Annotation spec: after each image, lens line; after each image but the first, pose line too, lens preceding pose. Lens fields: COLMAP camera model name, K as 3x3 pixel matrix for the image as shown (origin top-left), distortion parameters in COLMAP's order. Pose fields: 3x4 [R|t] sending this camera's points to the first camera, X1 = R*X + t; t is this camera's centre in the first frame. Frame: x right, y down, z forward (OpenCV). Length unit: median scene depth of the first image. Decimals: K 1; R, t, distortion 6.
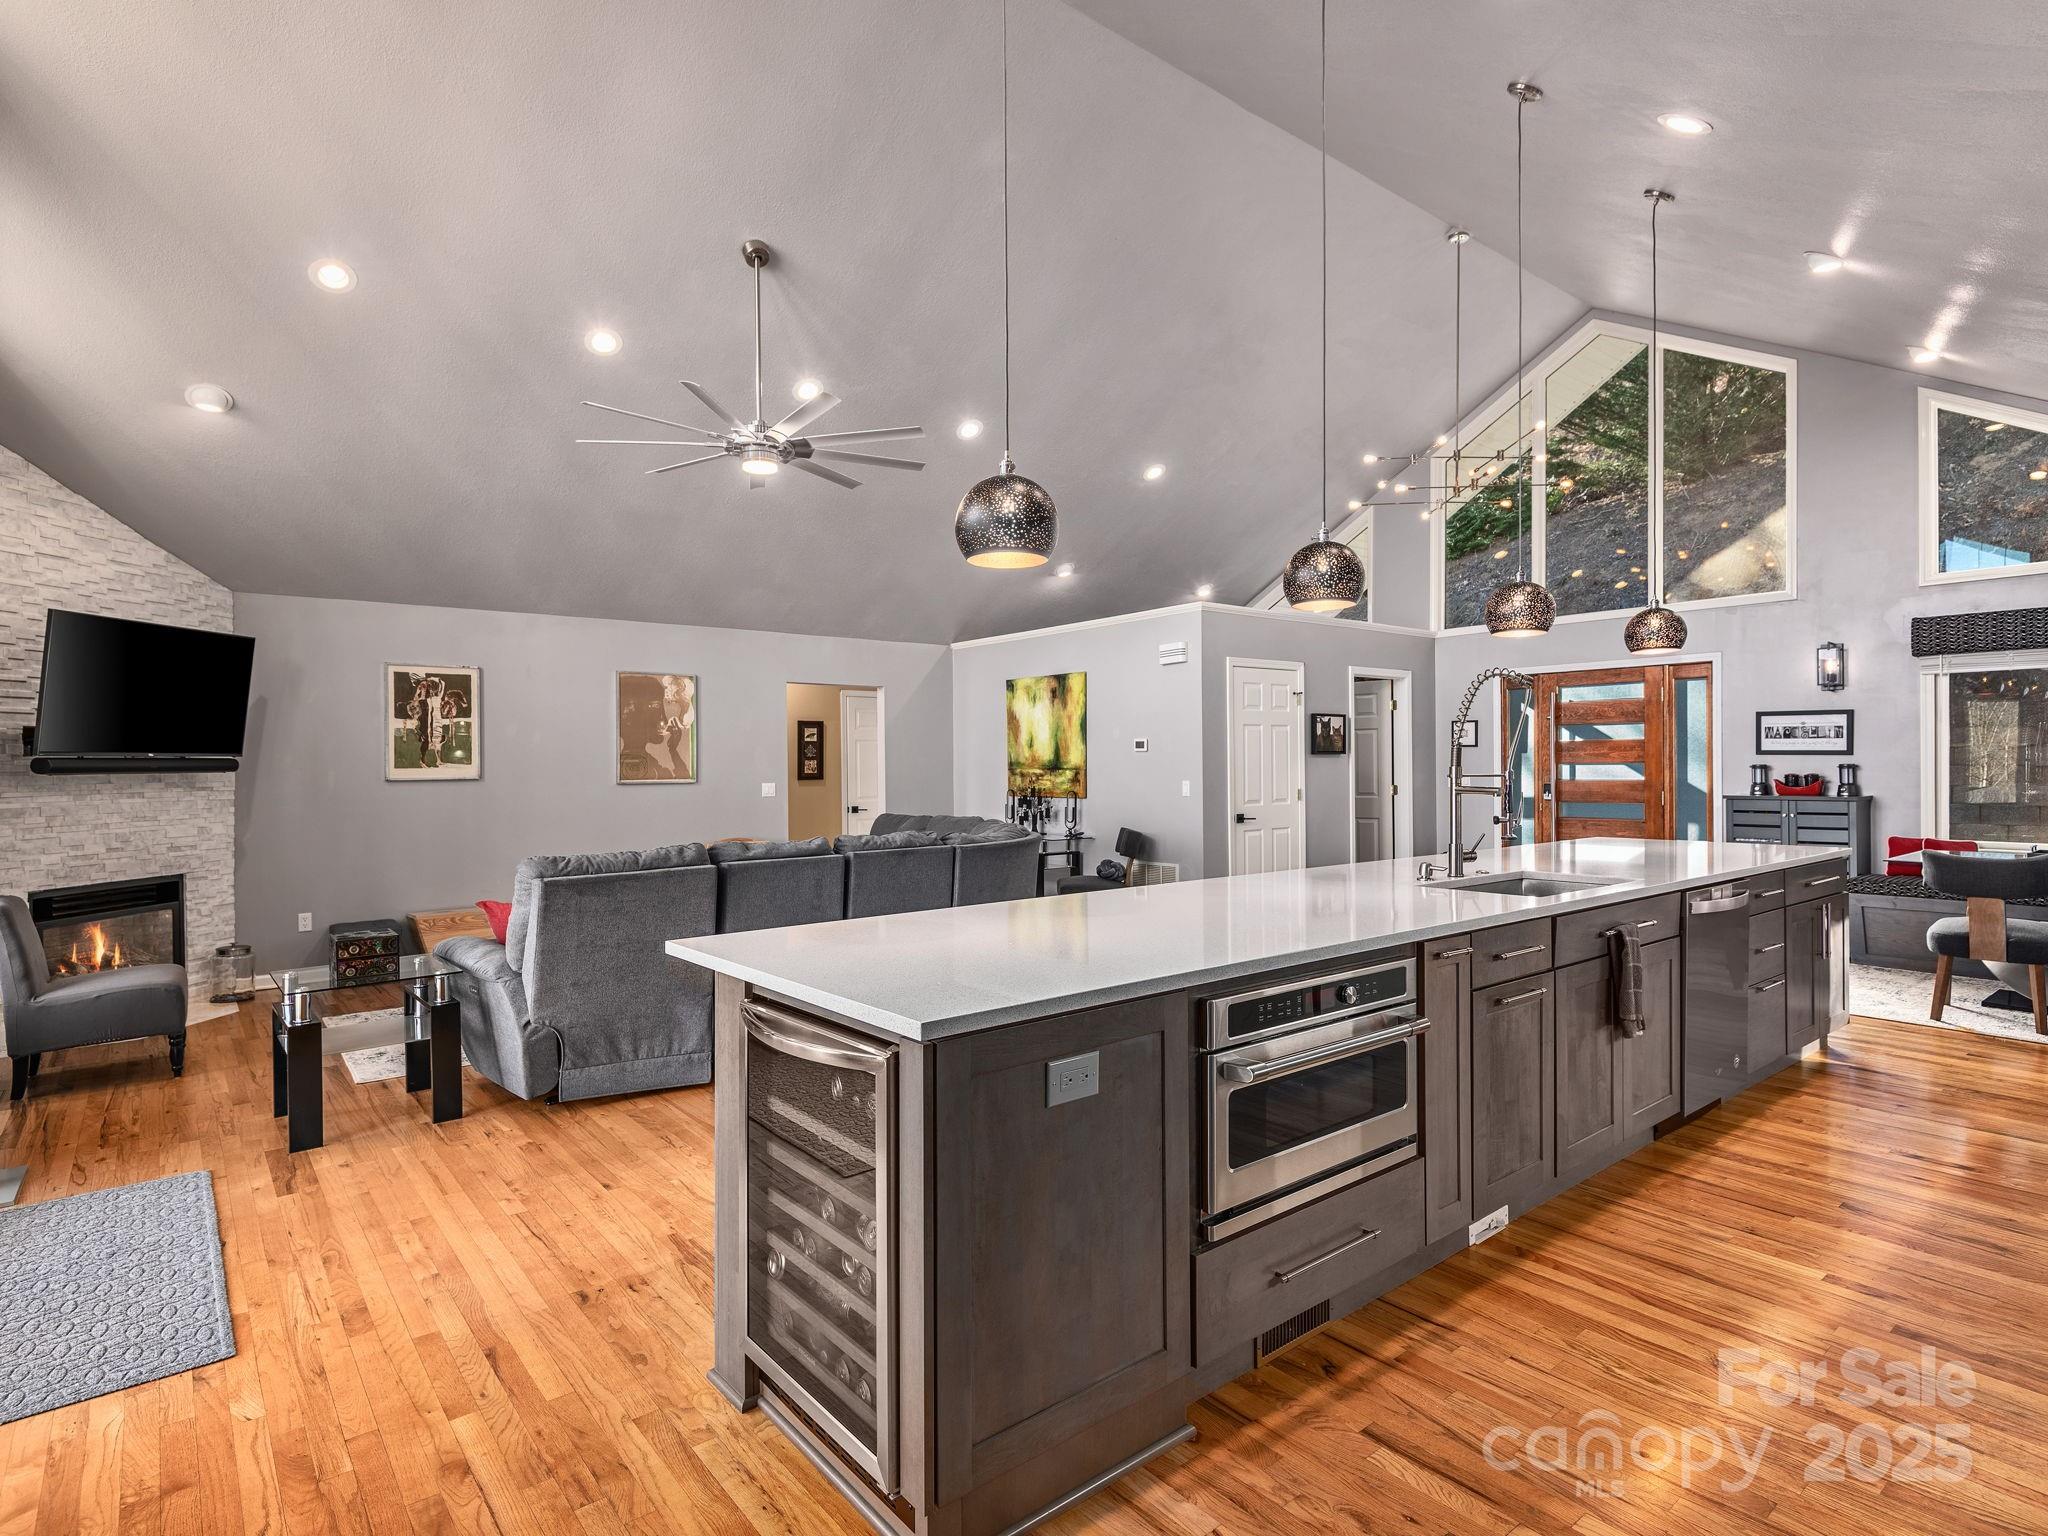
lens RADIAL K [[1064.1, 0, 1023.0], [0, 1064.1, 770.6], [0, 0, 1]] dist [-0.000829, -0.000084]
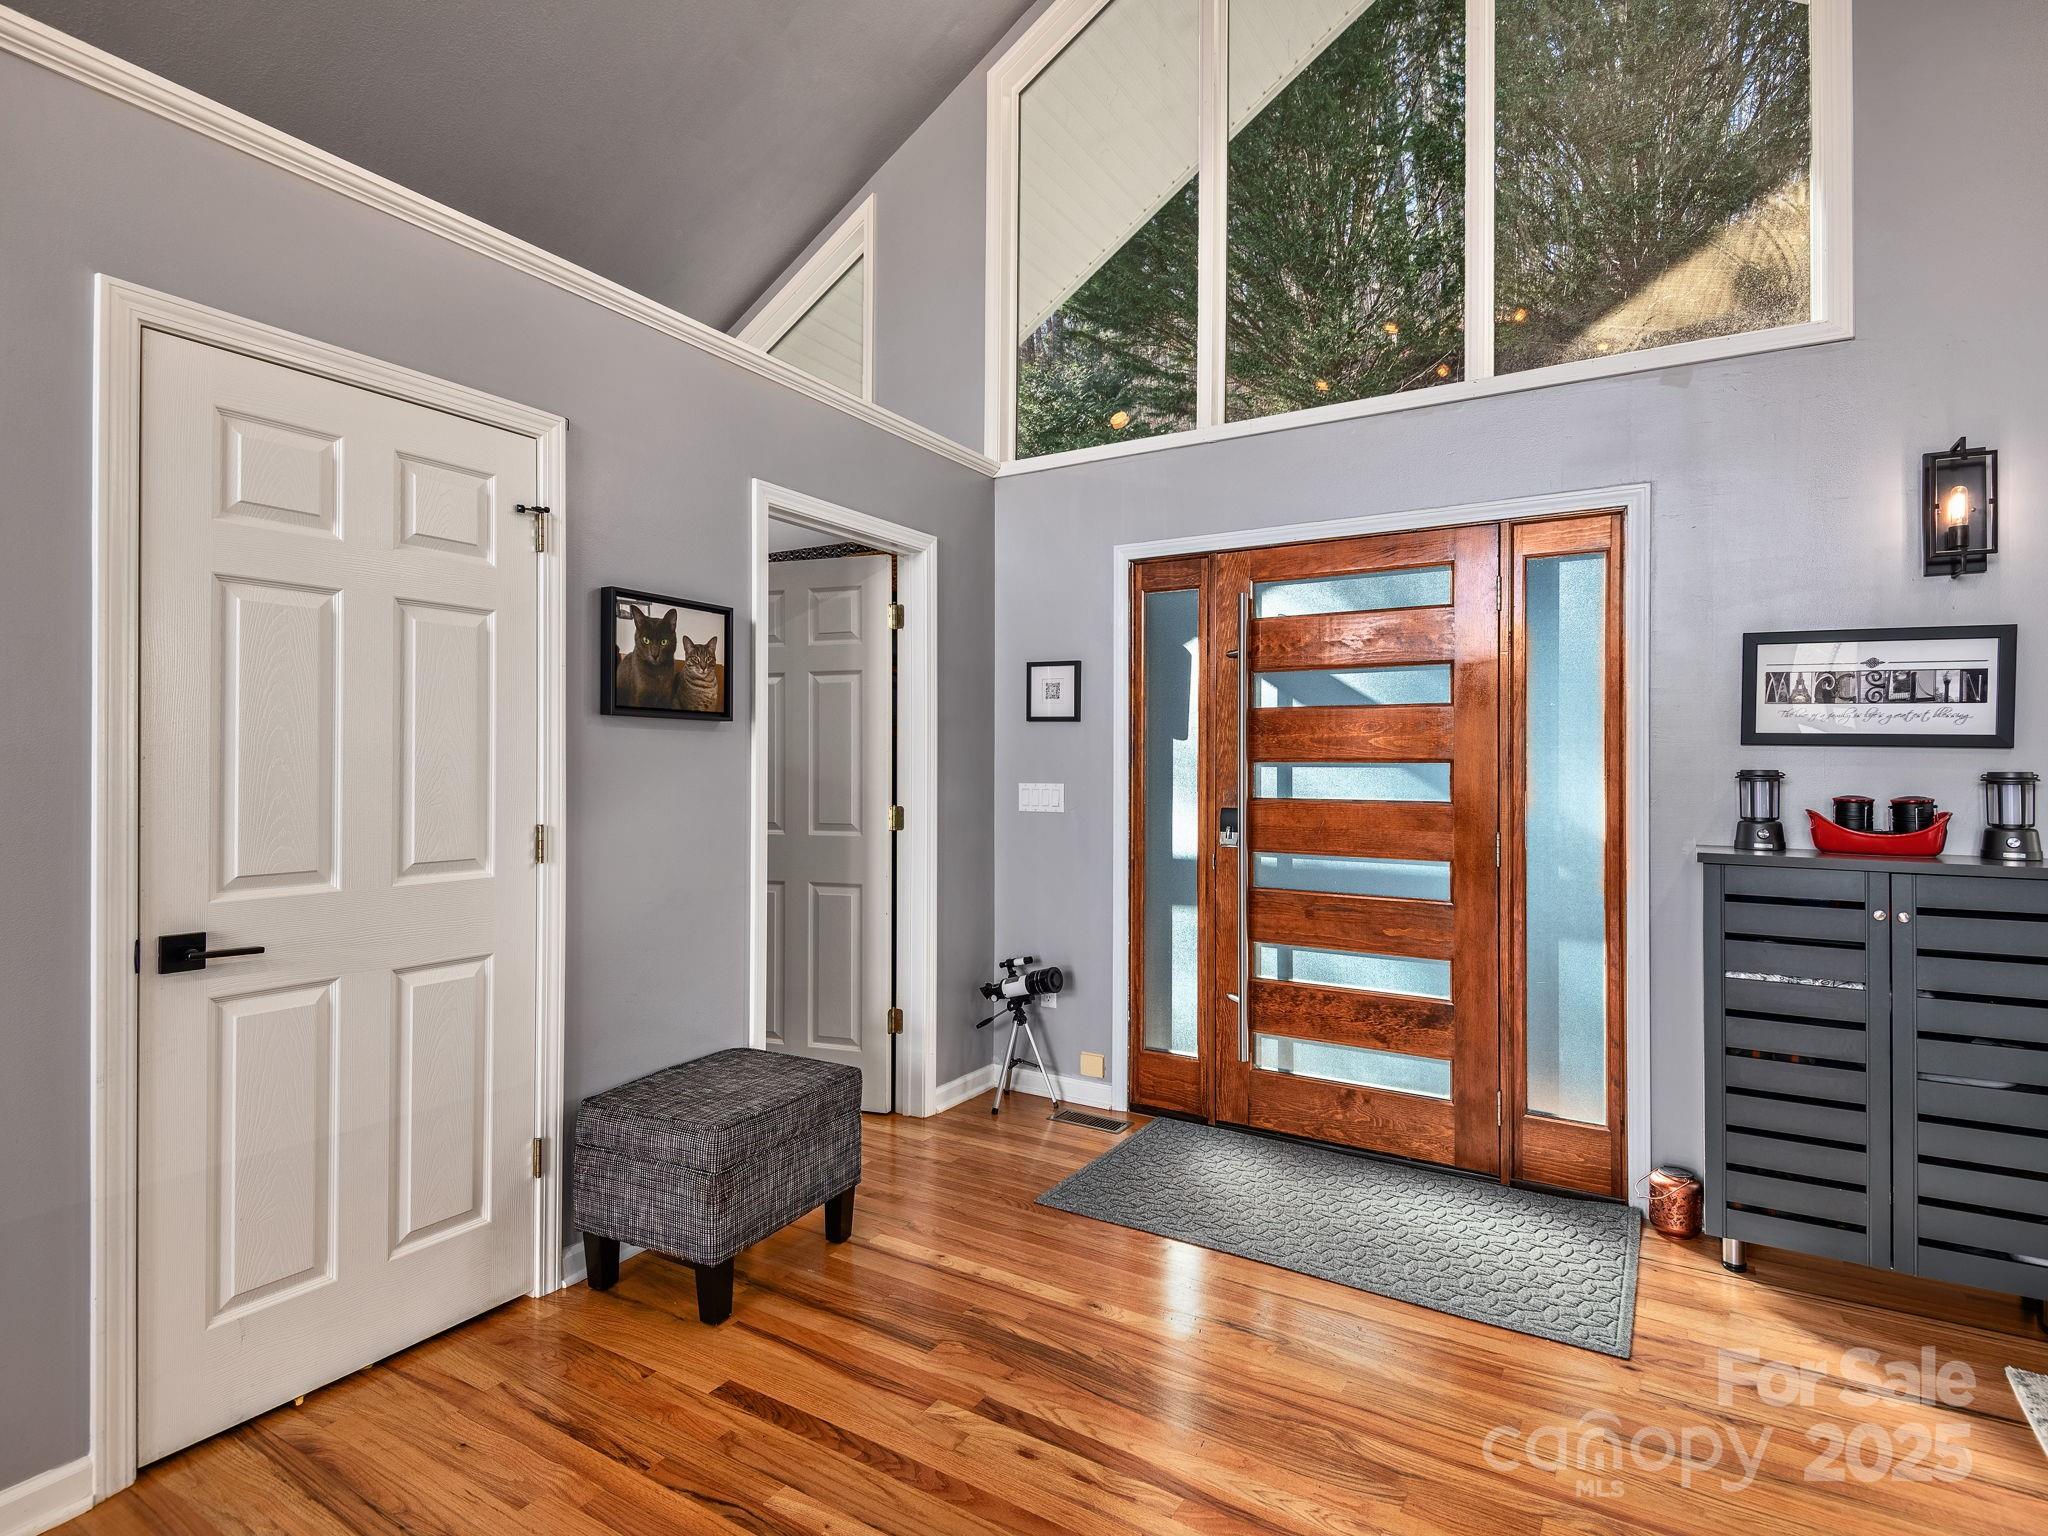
lens RADIAL K [[1064.1, 0, 1023.0], [0, 1064.1, 770.6], [0, 0, 1]] dist [-0.000829, -0.000084]
pose [[0.939384, 0.017519, 0.342420, 0.303303], [-0.017942, 0.999837, -0.001932, -0.000160], [-0.342398, -0.004329, 0.939545, 0.704795]]
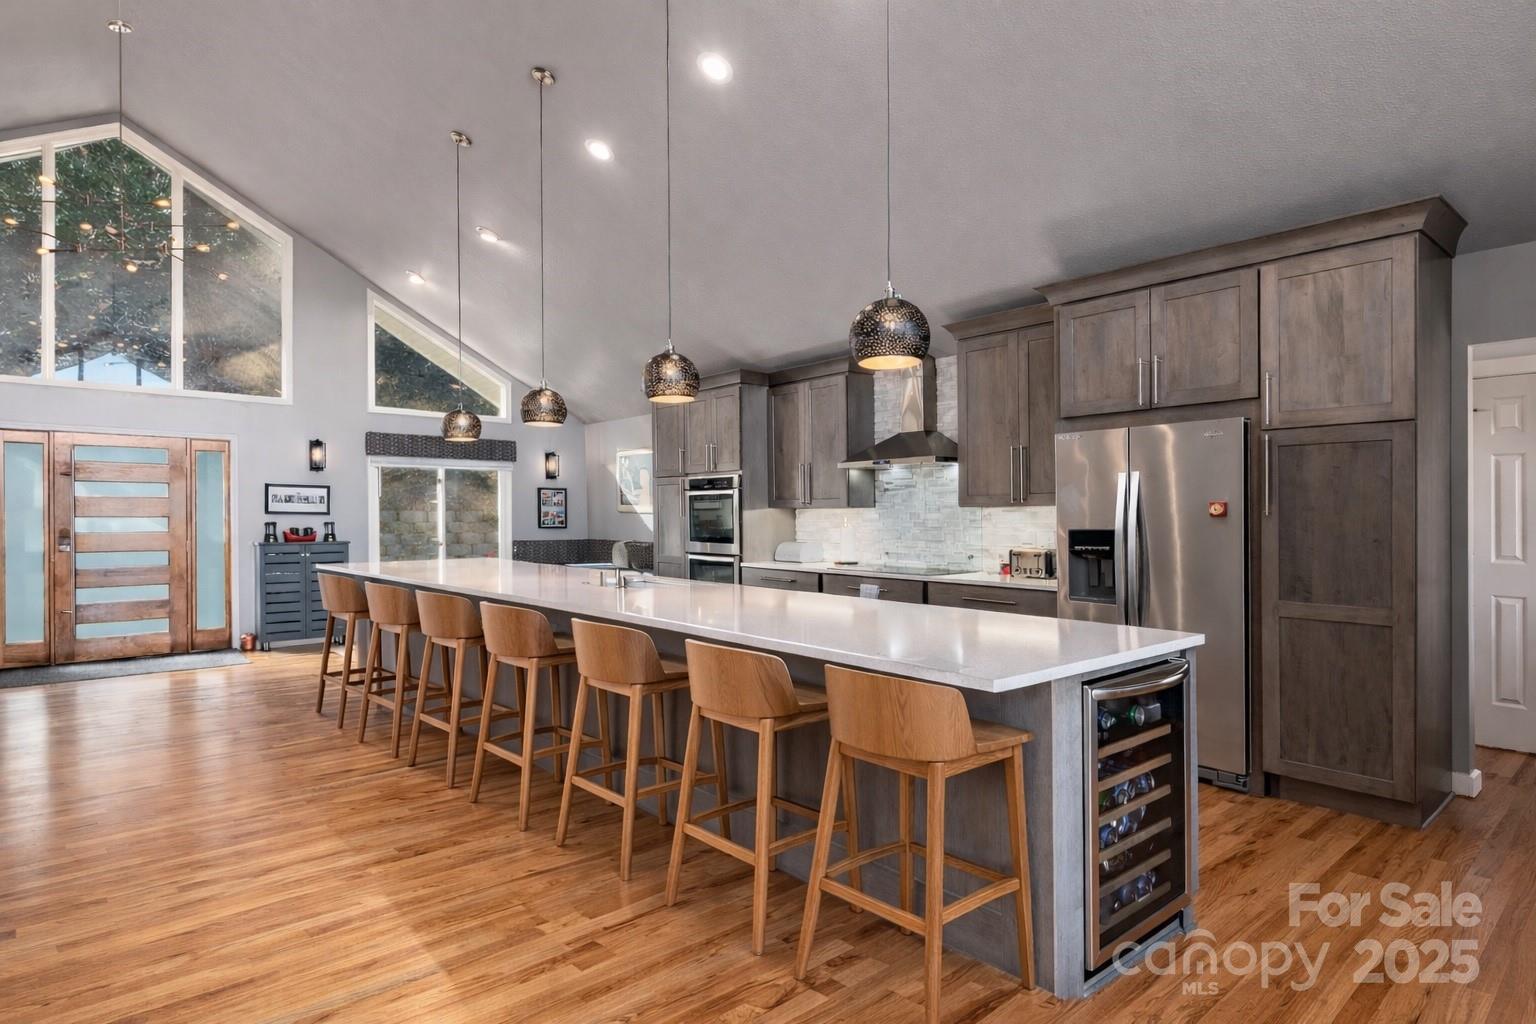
lens RADIAL K [[744.0, 0, 769.0], [0, 744.0, 518.0], [0, 0, 1]] dist [0.020959, 0.000132]
pose [[0.019806, 0.008353, 0.999769, -0.268690], [0.004110, 0.999956, -0.008436, 0.001346], [-0.999795, 0.004276, 0.019771, 0.313360]]
